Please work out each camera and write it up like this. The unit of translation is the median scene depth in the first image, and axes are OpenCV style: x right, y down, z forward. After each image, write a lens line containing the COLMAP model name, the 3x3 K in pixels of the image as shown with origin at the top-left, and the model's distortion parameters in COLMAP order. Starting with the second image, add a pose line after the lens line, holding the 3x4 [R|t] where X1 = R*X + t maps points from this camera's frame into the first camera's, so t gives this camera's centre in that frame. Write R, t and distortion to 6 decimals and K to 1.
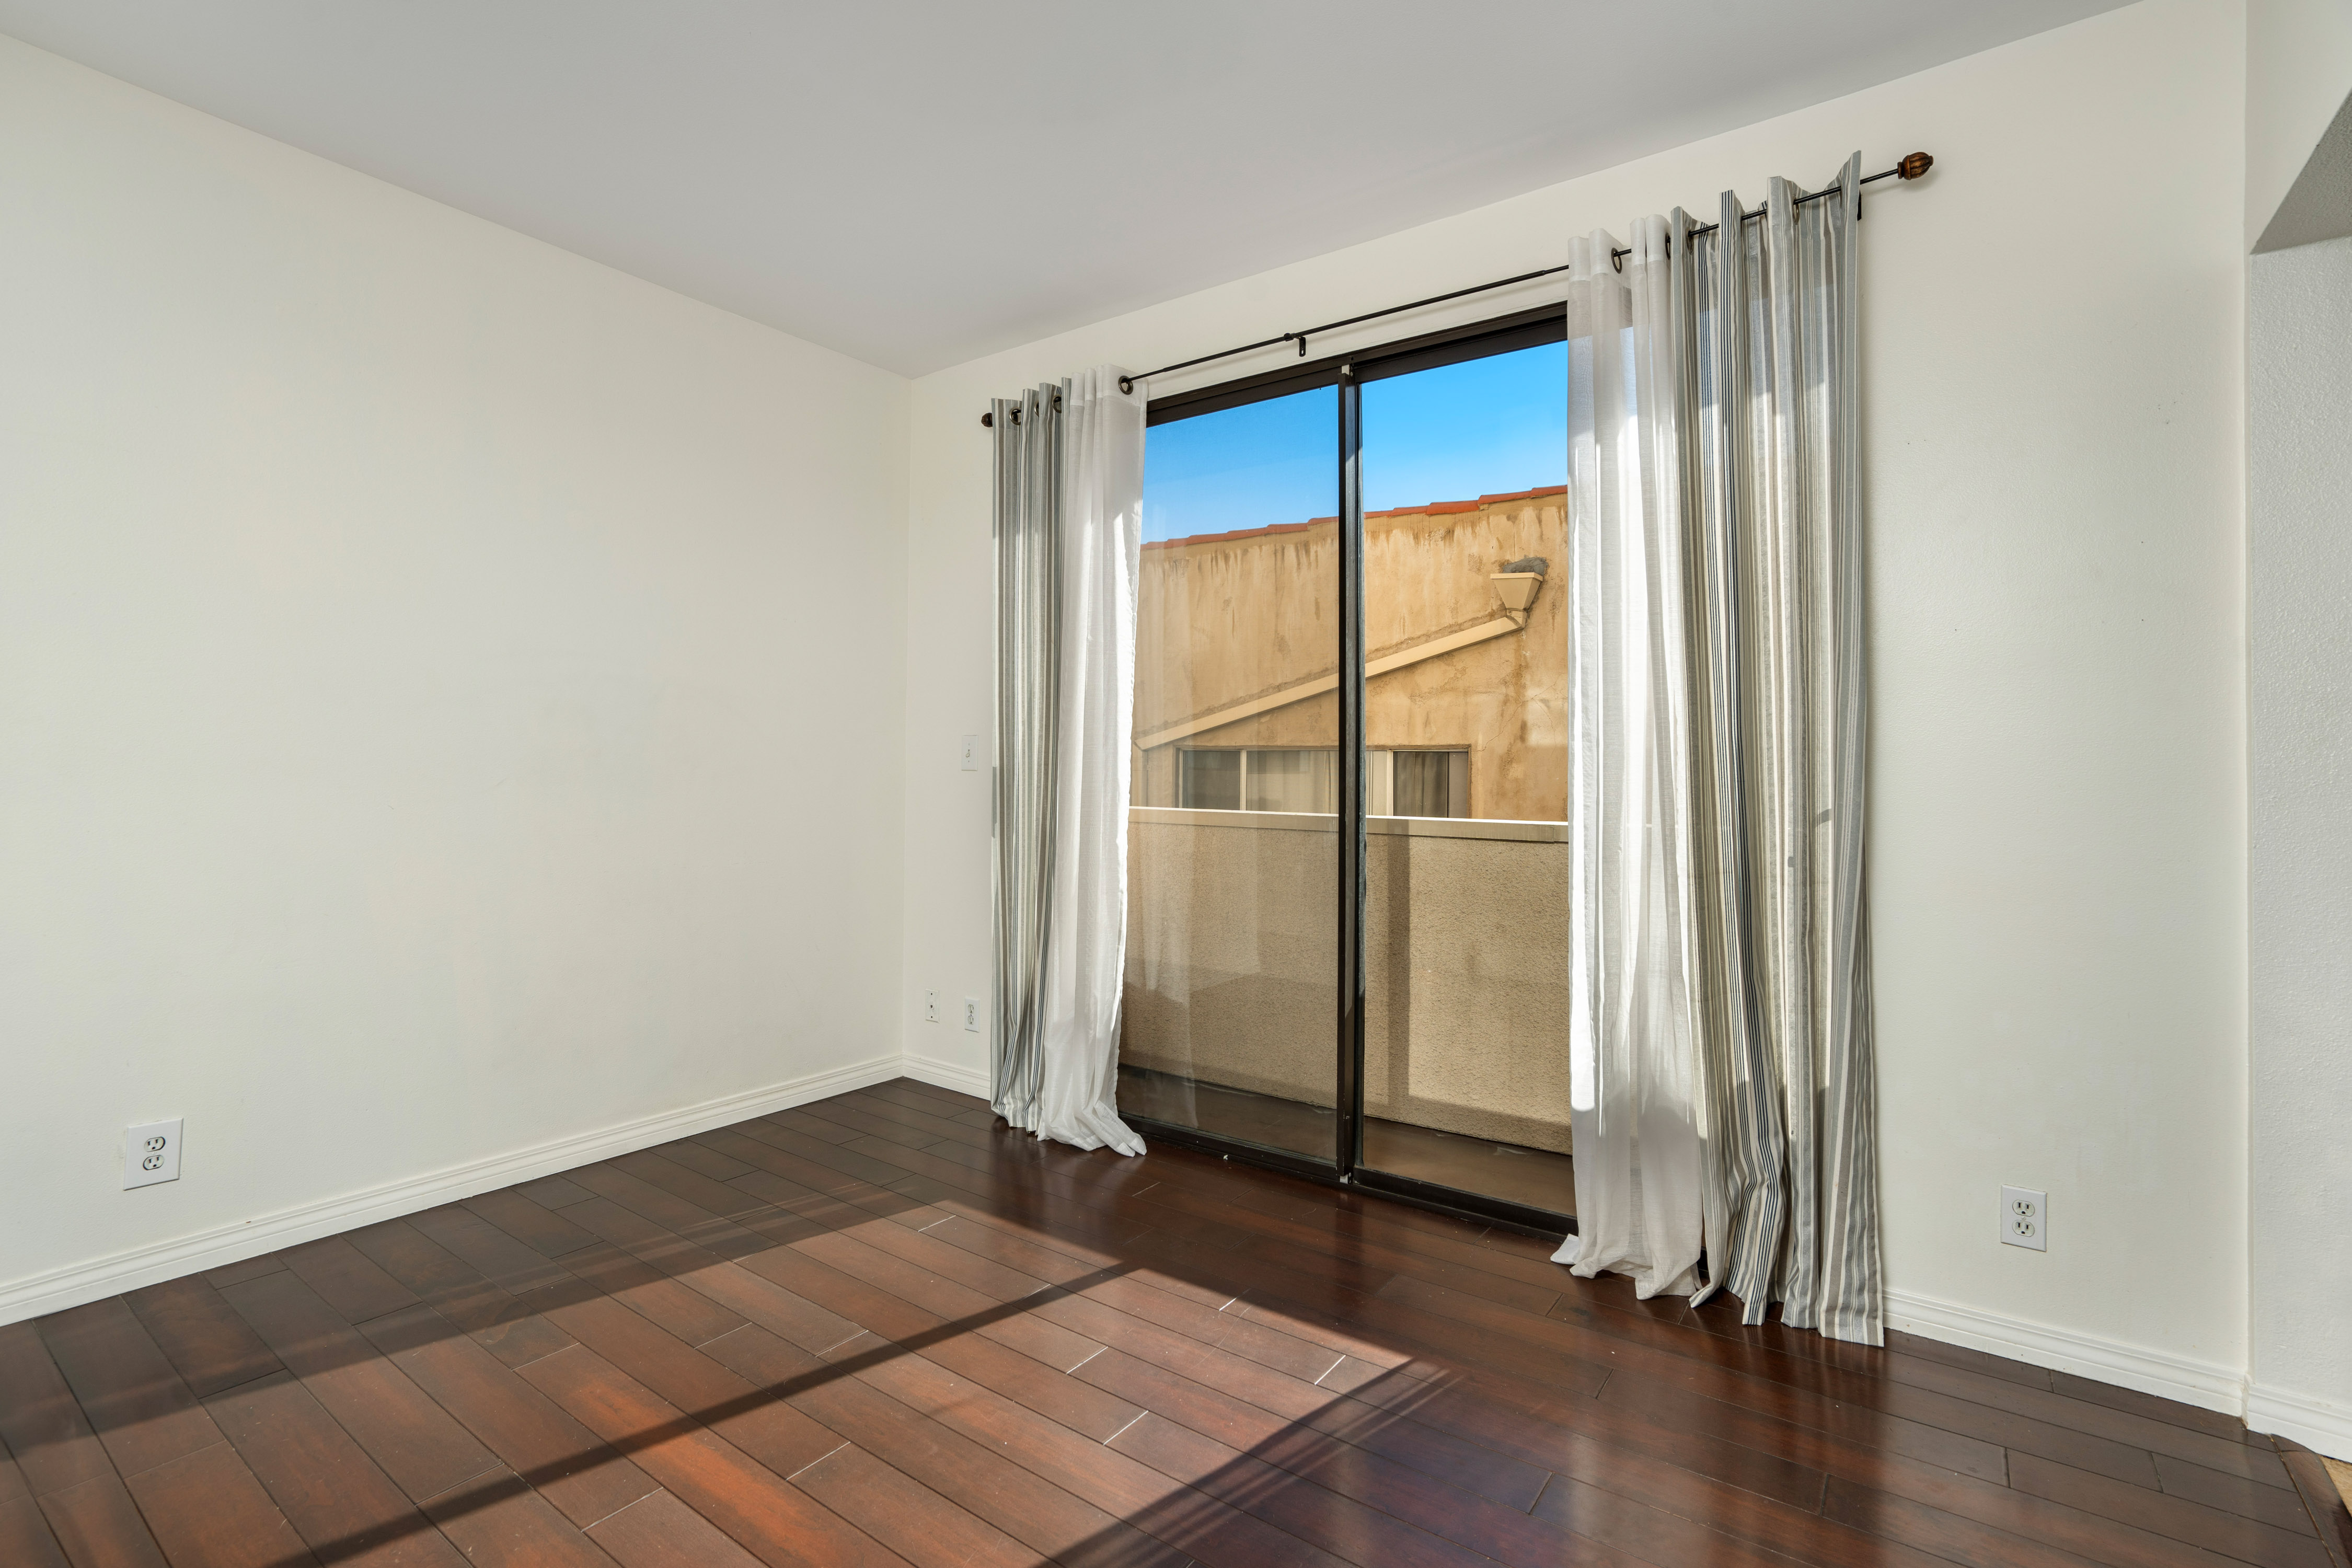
lens RADIAL K [[1099.7, 0, 1172.0], [0, 1099.7, 778.7], [0, 0, 1]] dist [-0.036093, 0.003039]
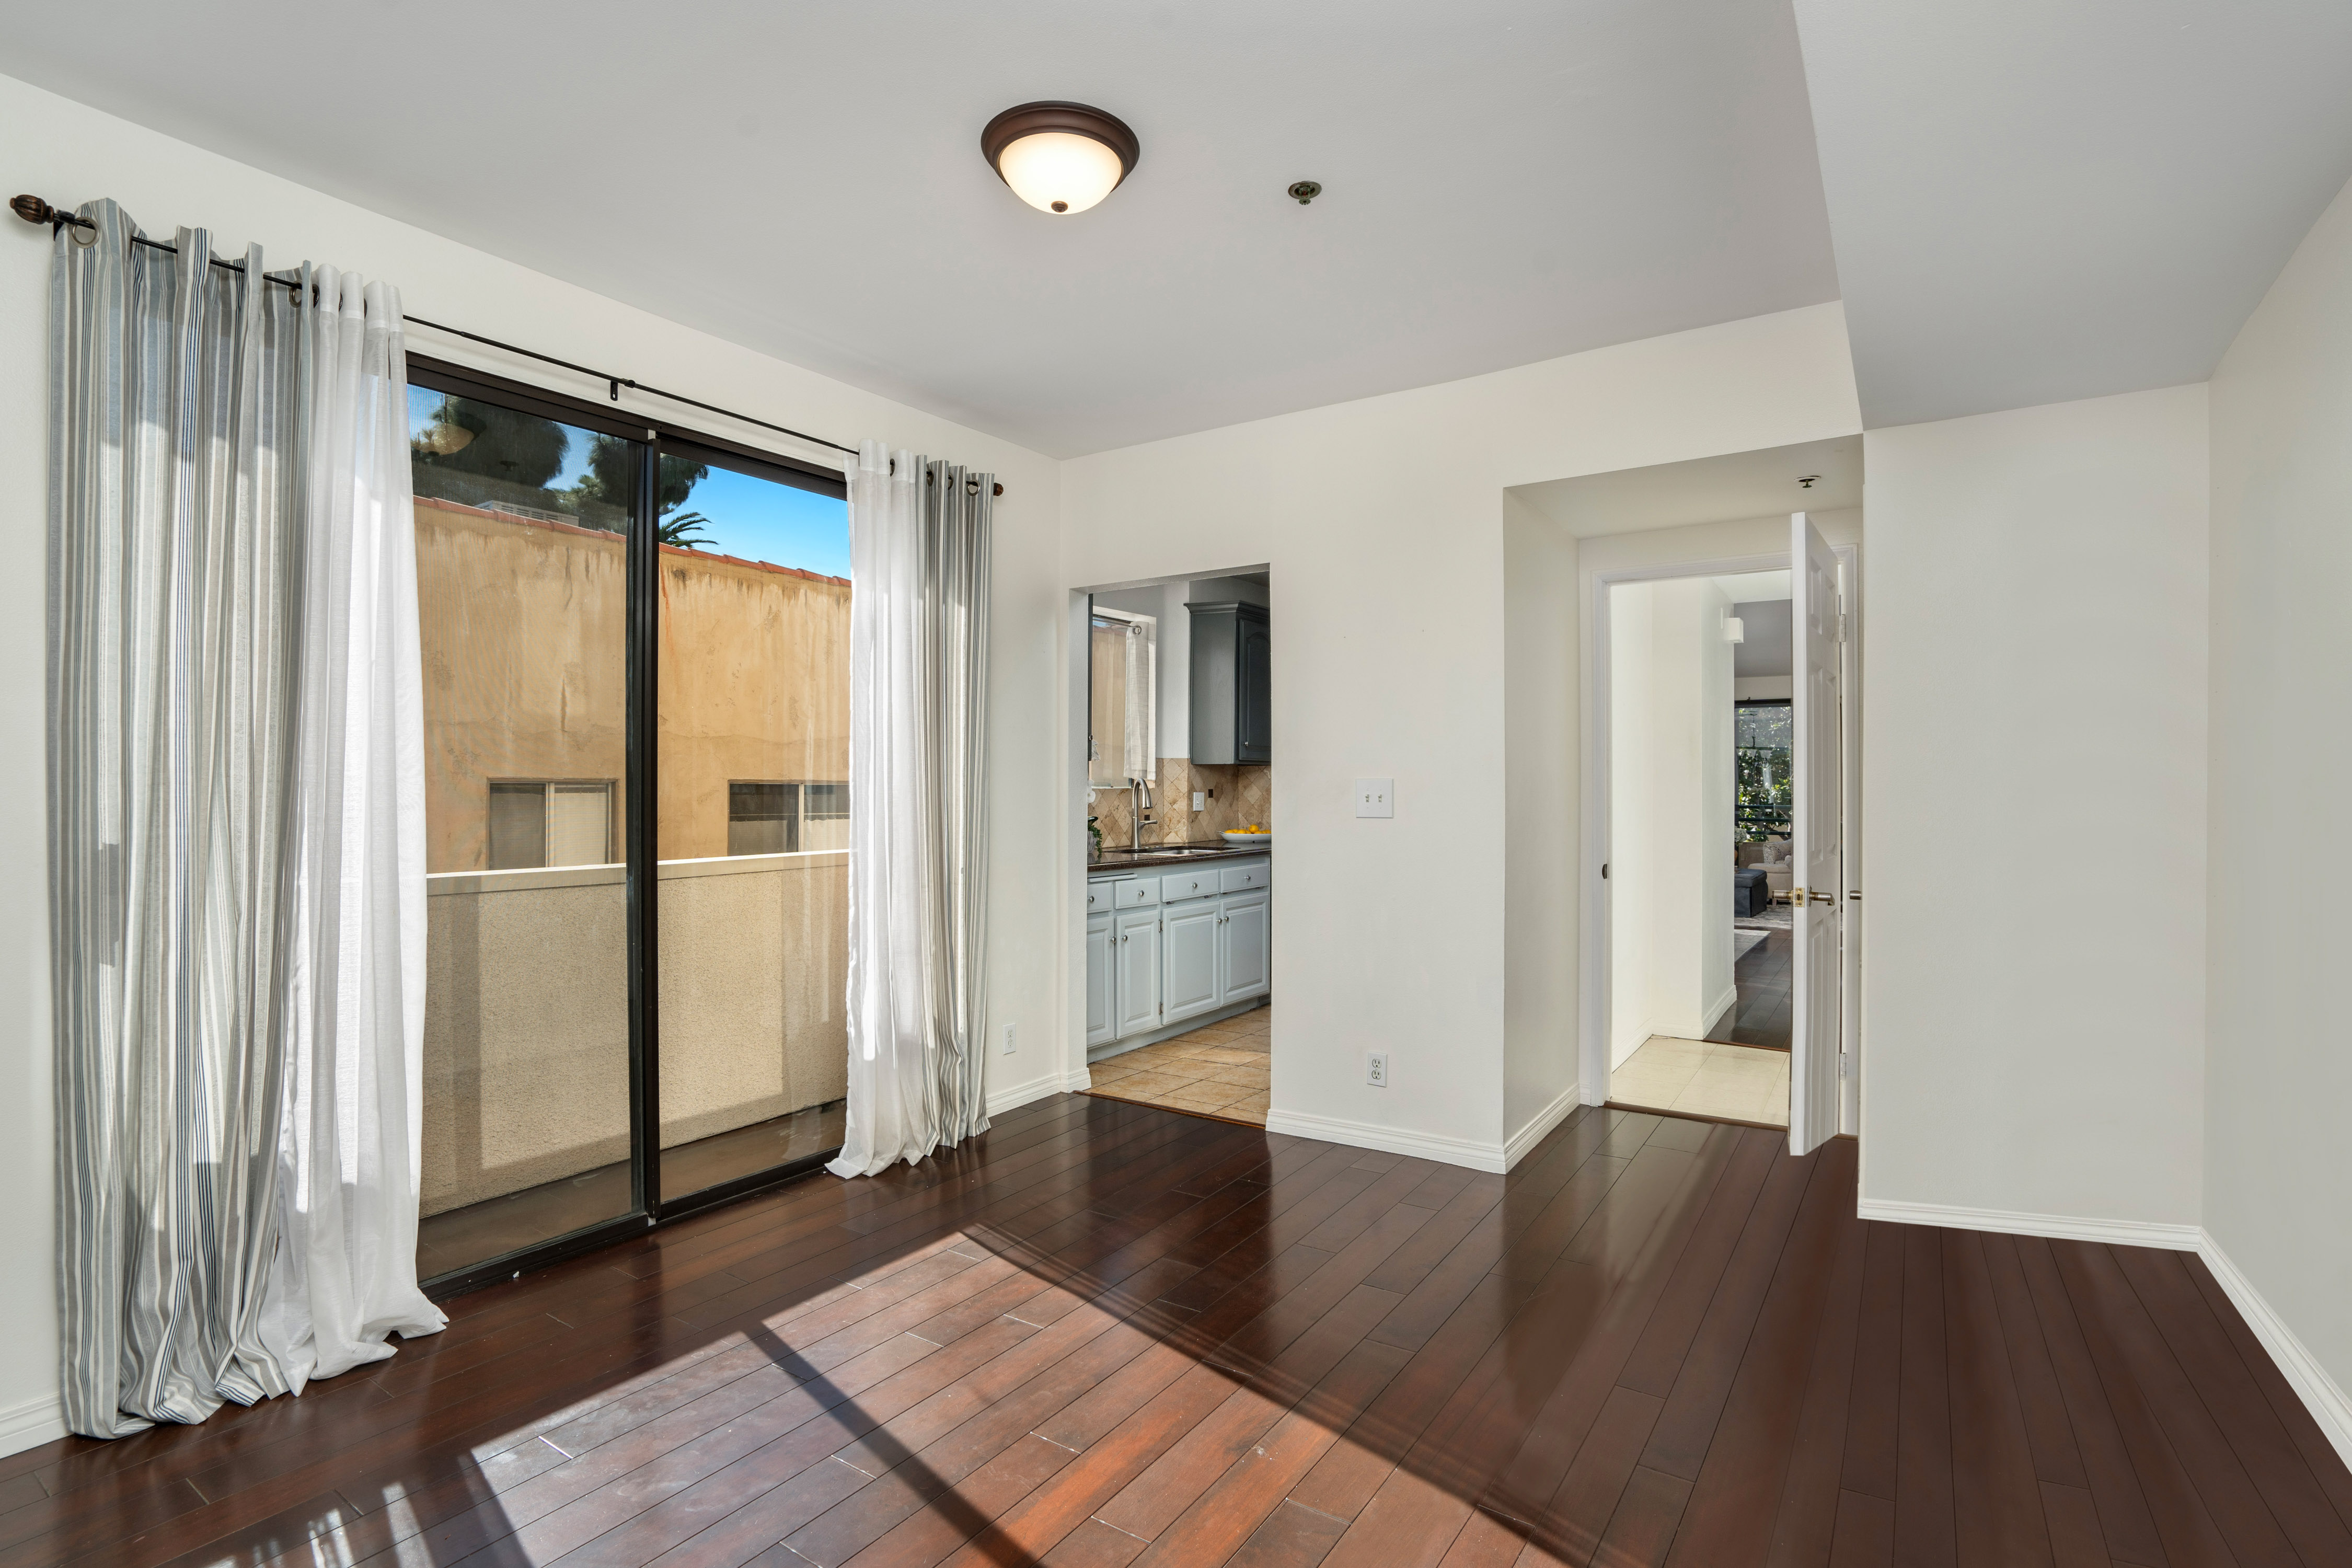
lens RADIAL K [[1099.7, 0, 1172.9], [0, 1099.7, 787.4], [0, 0, 1]] dist [-0.036093, 0.003039]
pose [[-0.025056, 0.000815, 0.999686, -0.986881], [0.020695, 0.999786, -0.000296, -0.032891], [-0.999472, 0.020681, -0.025067, 0.604279]]
